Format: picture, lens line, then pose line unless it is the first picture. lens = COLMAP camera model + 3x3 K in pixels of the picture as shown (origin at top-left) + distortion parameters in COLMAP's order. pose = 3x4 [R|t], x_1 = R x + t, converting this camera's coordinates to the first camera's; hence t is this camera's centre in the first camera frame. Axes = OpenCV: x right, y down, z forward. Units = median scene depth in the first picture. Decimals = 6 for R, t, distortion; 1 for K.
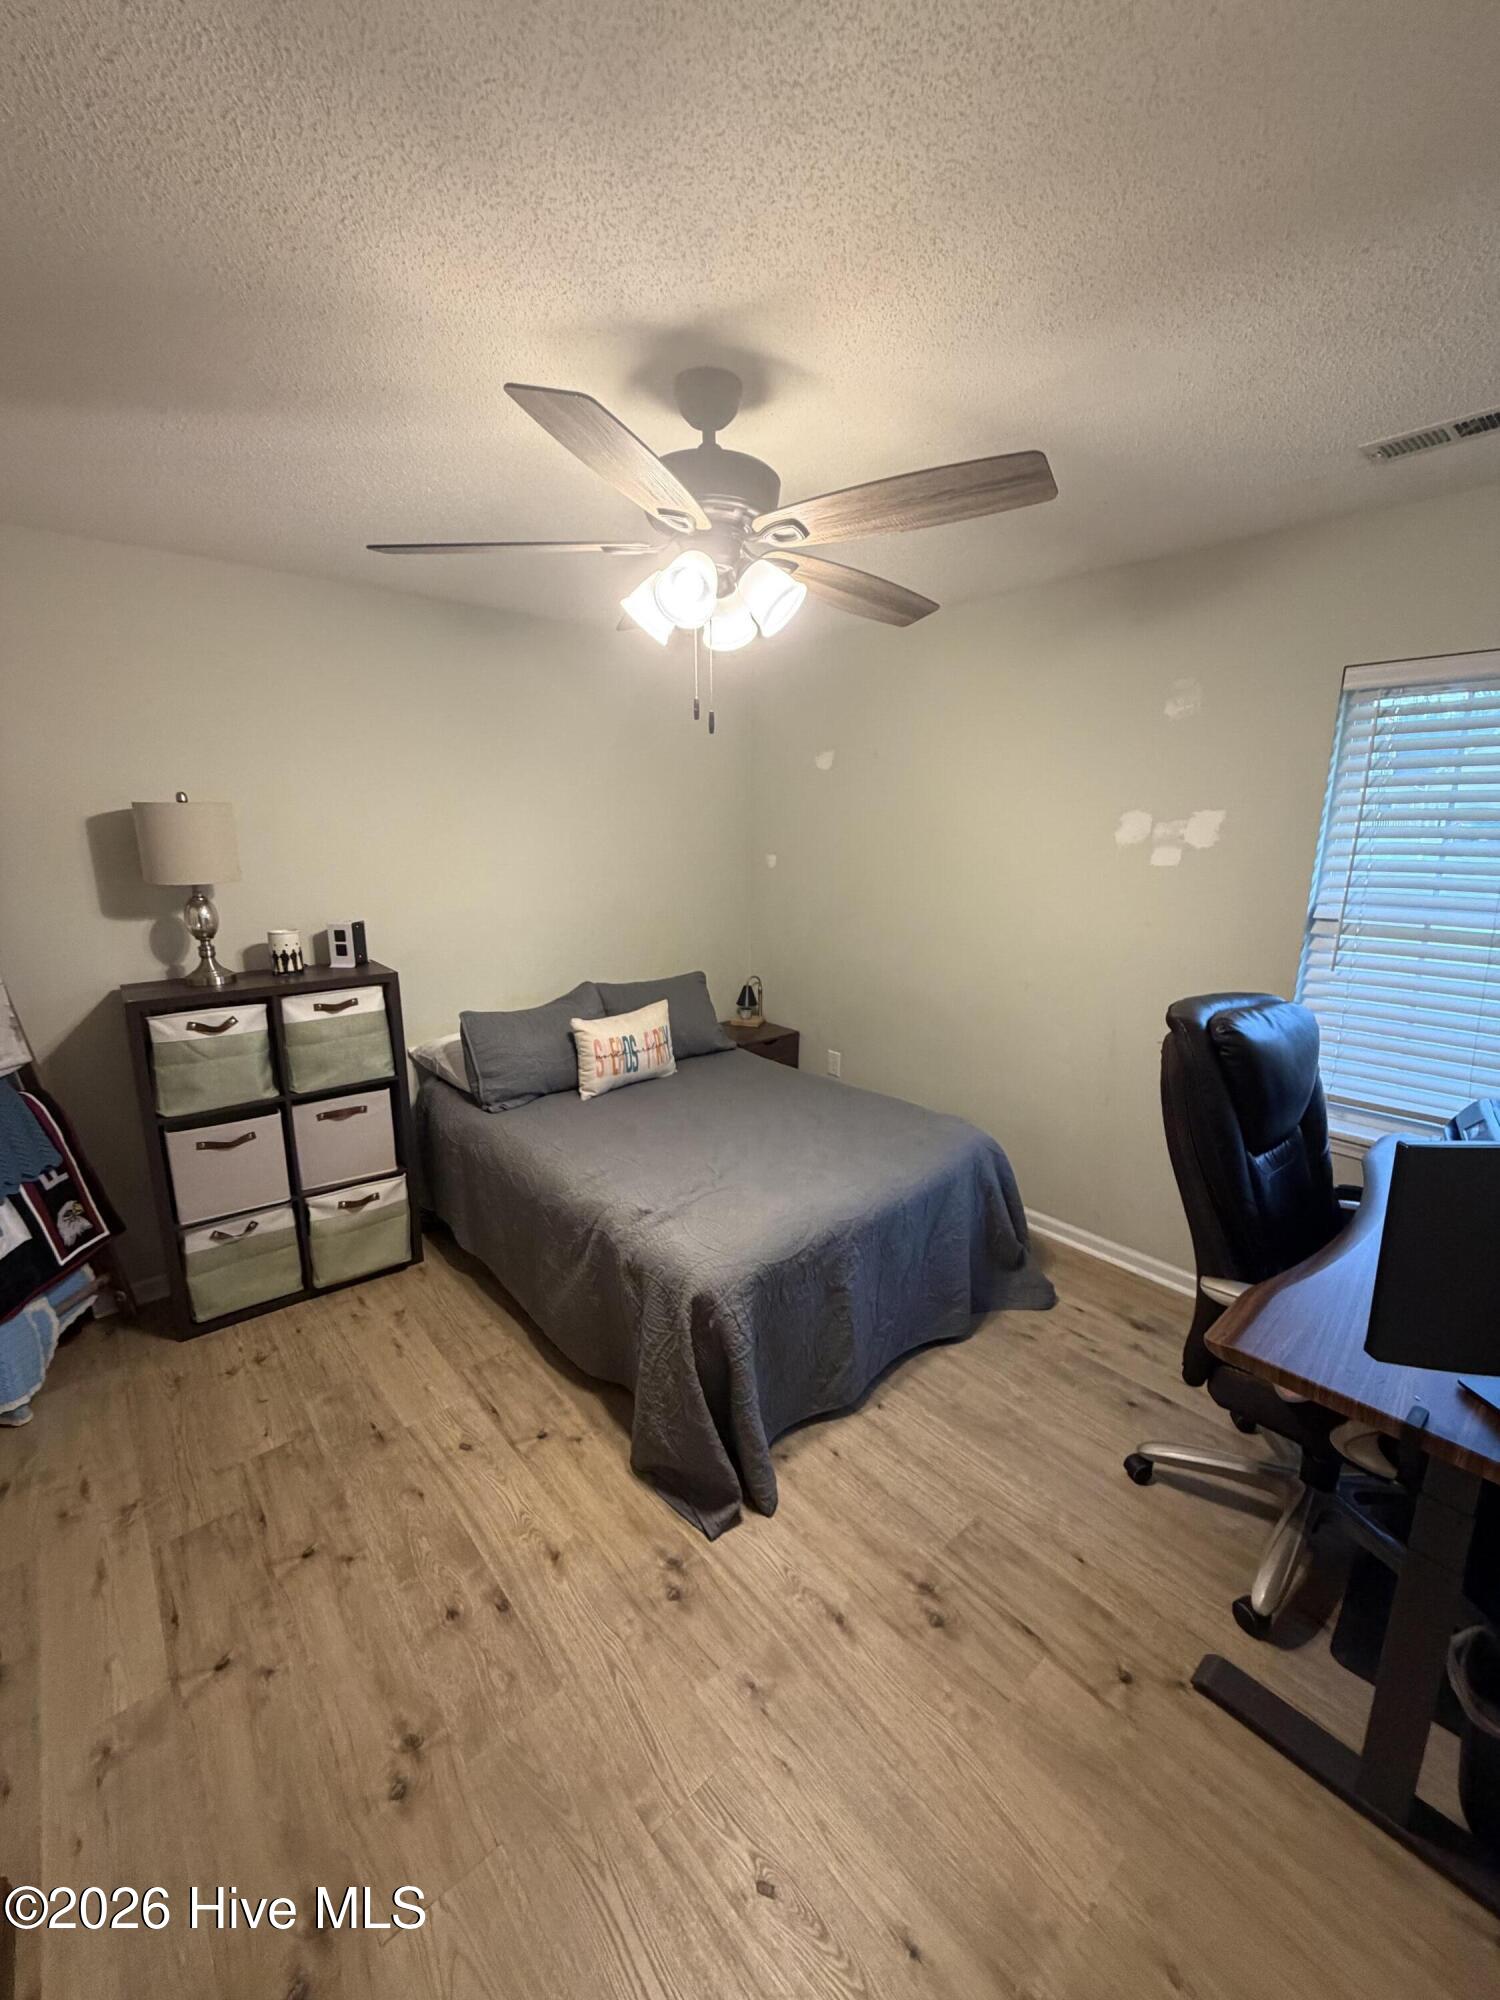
lens RADIAL K [[793.5, 0, 756.8], [0, 793.5, 998.0], [0, 0, 1]] dist [-0.001992, 0.000159]
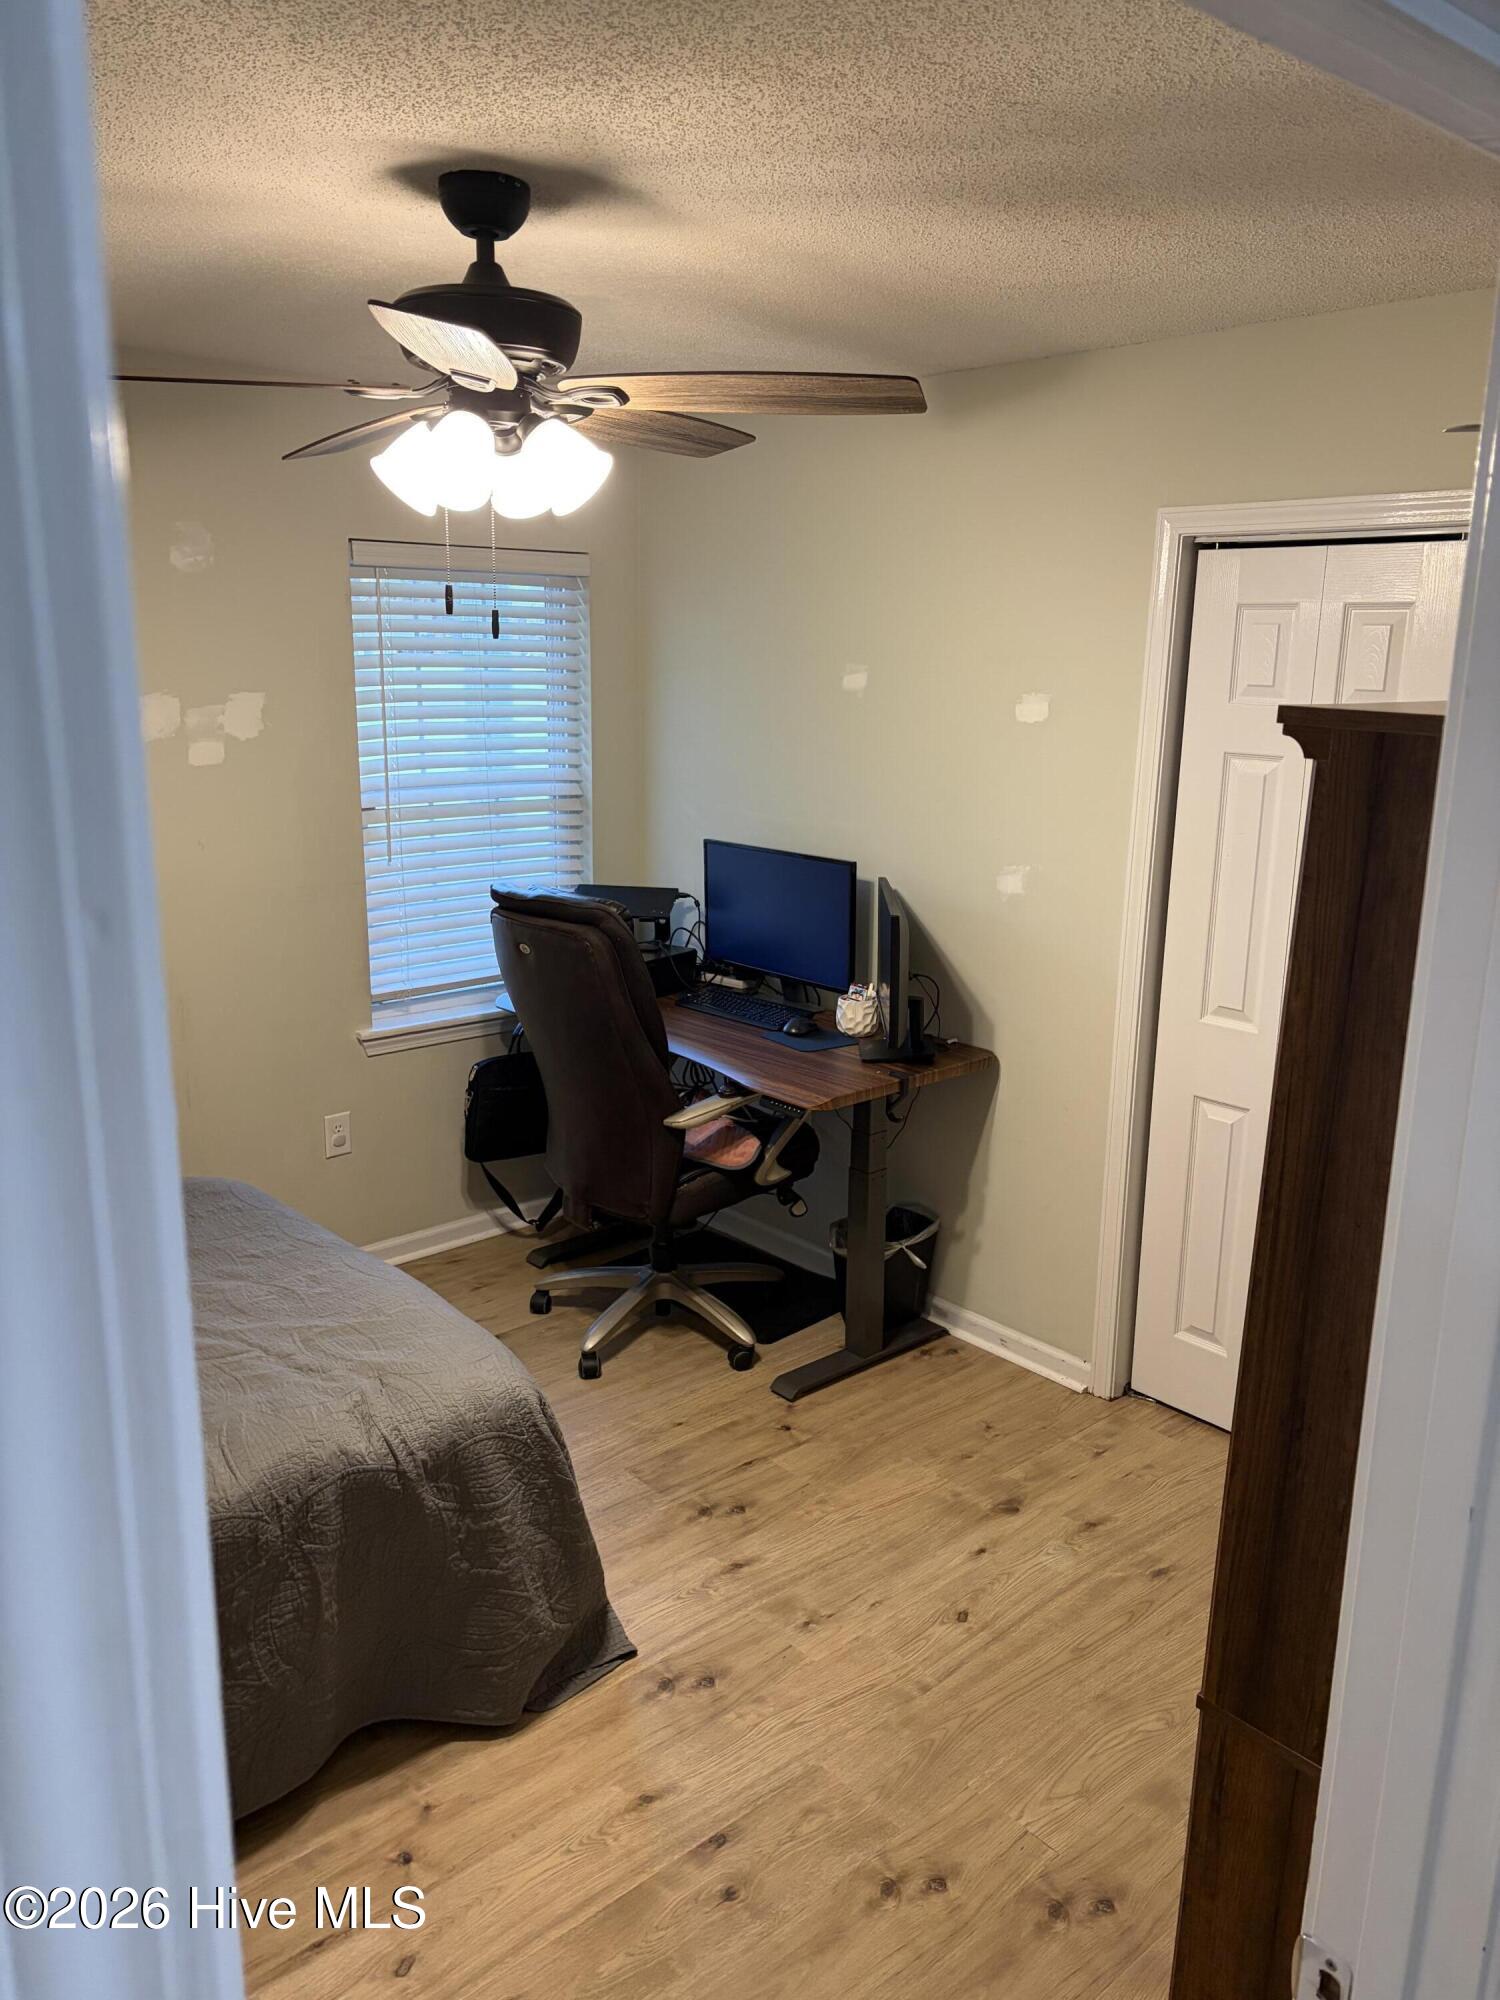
lens RADIAL K [[1490.9, 0, 754.4], [0, 1490.9, 1006.3], [0, 0, 1]] dist [0.050886, -0.056937]
pose [[-0.006548, -0.234461, 0.972104, -1.544196], [0.204659, 0.951233, 0.230806, -0.283606], [-0.978811, 0.200461, 0.041756, 0.787597]]
